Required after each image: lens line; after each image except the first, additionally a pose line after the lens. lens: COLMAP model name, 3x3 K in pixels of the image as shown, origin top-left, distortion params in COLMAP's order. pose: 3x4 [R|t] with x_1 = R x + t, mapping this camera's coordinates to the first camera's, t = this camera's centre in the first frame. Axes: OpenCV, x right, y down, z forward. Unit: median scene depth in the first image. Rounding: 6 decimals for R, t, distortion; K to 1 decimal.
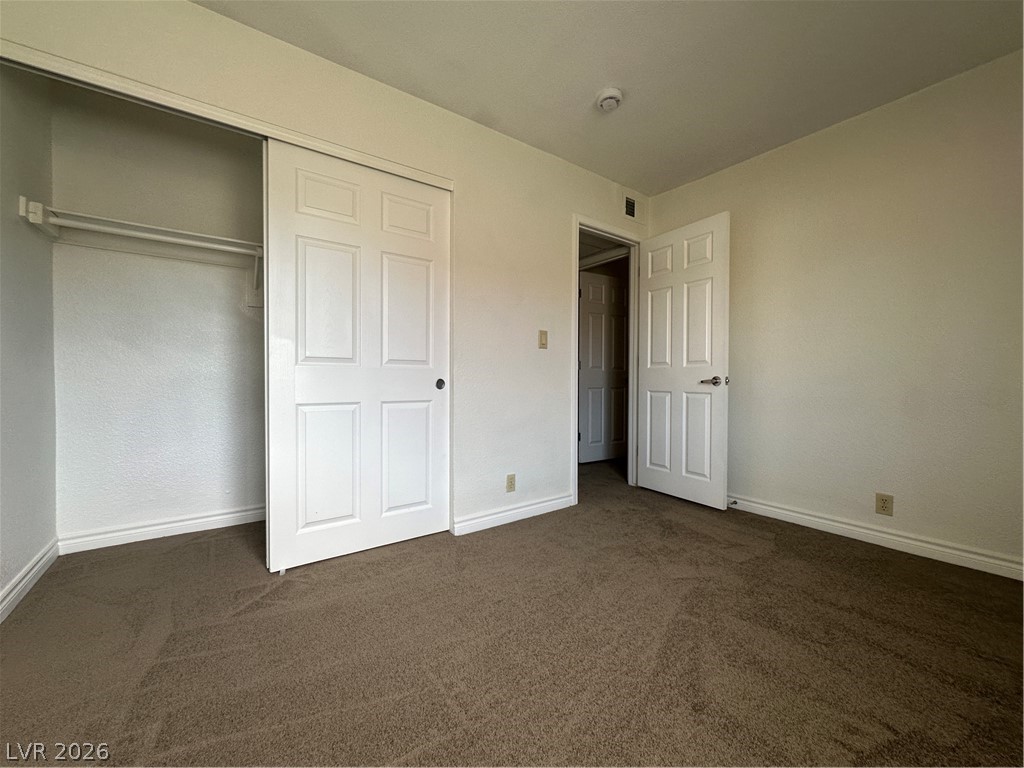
lens RADIAL K [[408.1, 0, 507.1], [0, 408.1, 380.5], [0, 0, 1]] dist [-0.001358, -0.000323]
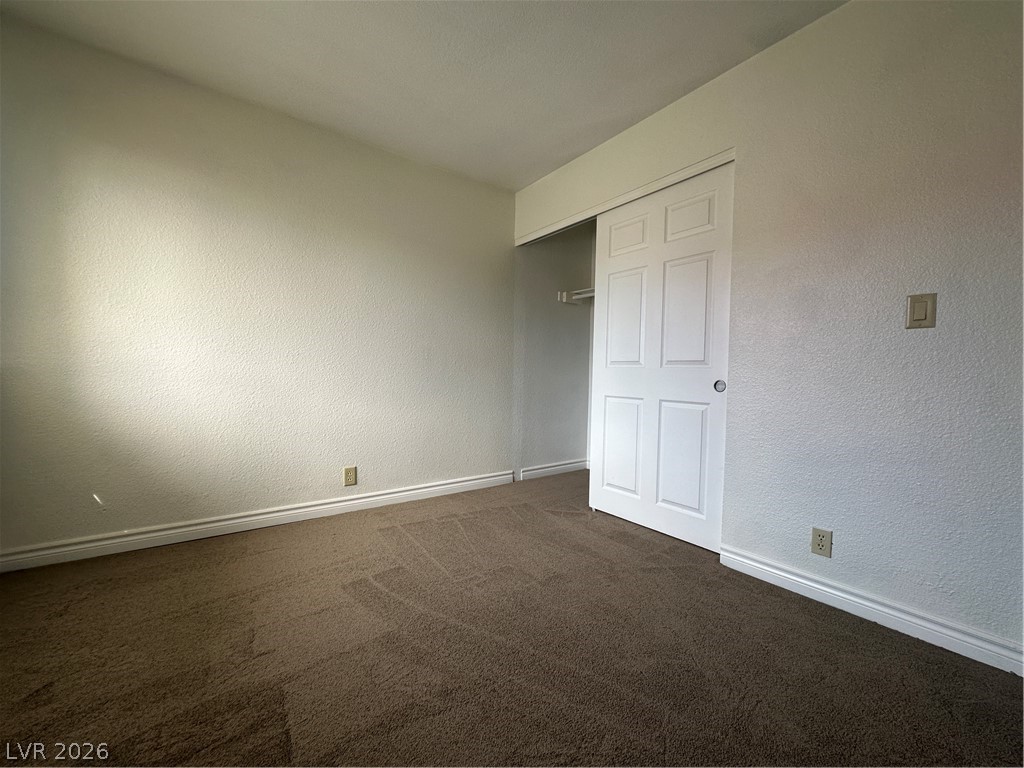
lens RADIAL K [[408.1, 0, 507.5], [0, 408.1, 385.4], [0, 0, 1]] dist [-0.001358, -0.000323]
pose [[0.008914, 0.022797, -0.999700, 0.774695], [-0.030685, 0.999276, 0.022514, 0.001457], [0.999489, 0.030475, 0.009607, 0.574806]]
